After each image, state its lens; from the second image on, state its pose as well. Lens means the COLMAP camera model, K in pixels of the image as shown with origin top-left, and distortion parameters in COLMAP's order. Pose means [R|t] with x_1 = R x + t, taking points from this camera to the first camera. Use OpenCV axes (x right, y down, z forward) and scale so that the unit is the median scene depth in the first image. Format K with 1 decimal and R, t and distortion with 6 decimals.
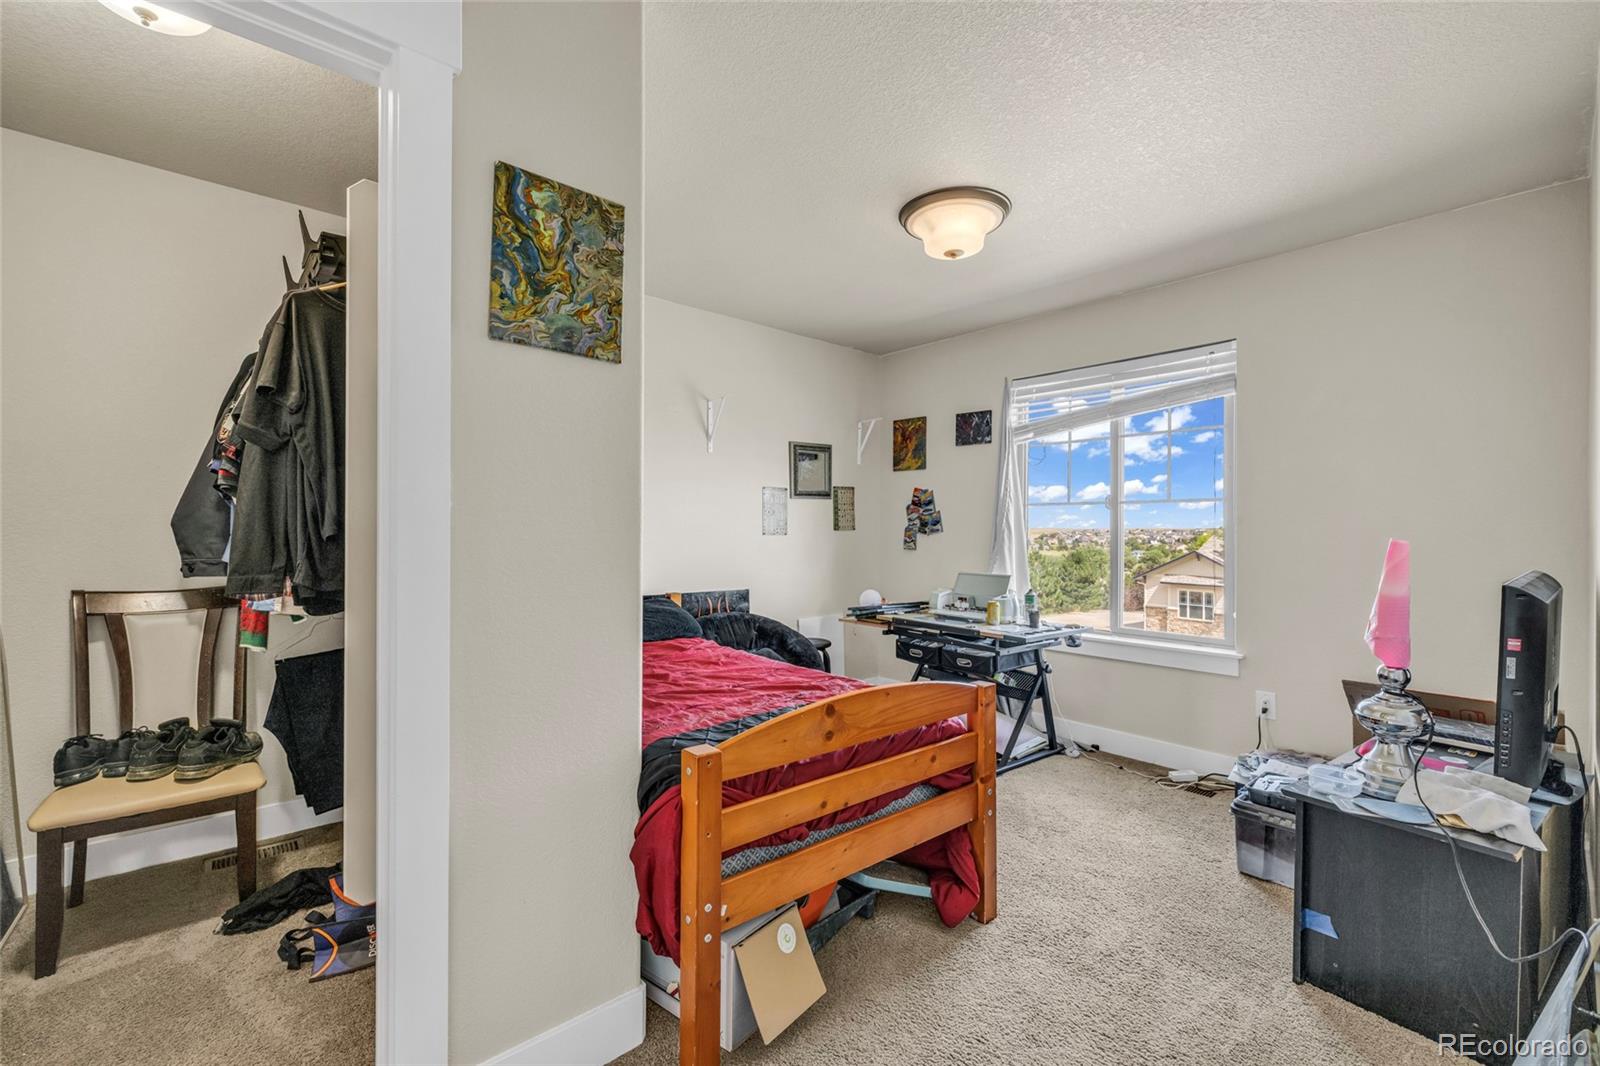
lens RADIAL K [[668.4, 0, 806.7], [0, 668.4, 532.3], [0, 0, 1]] dist [0.001433, 0.000731]
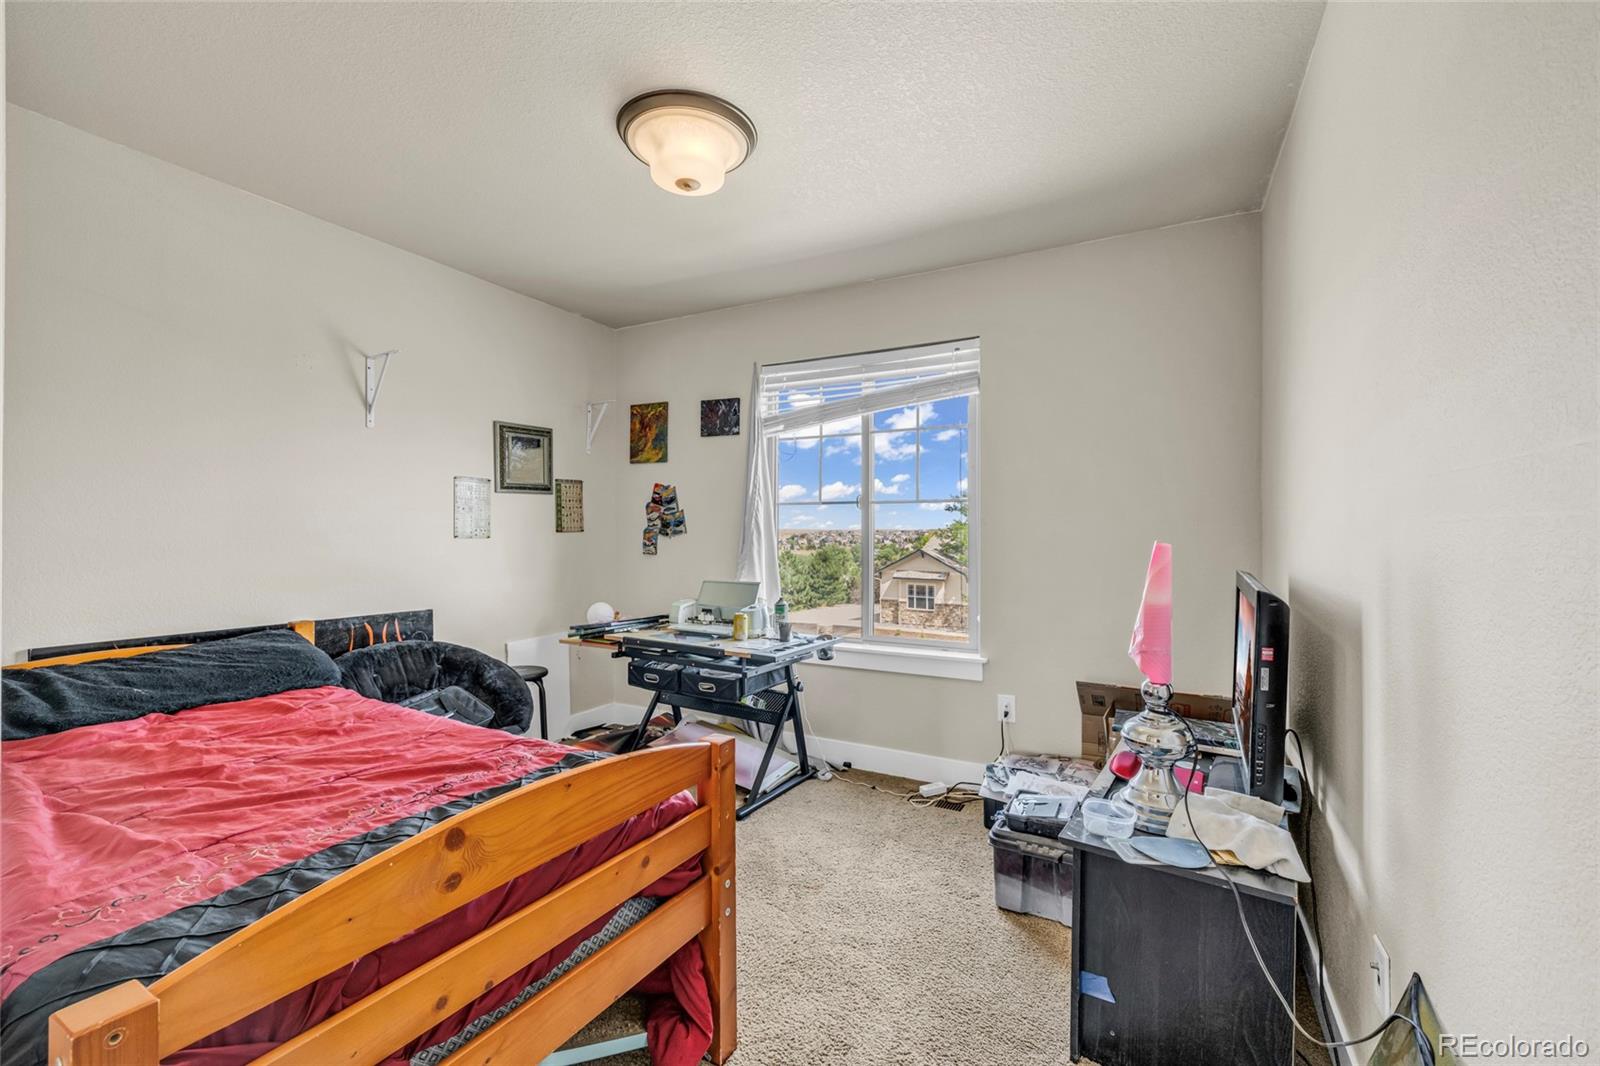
lens RADIAL K [[668.4, 0, 806.7], [0, 668.4, 532.3], [0, 0, 1]] dist [0.001433, 0.000731]
pose [[0.936322, -0.001631, 0.351140, 0.060610], [0.002150, 0.999997, -0.001088, -0.001637], [-0.351137, 0.001774, 0.936322, 0.171535]]
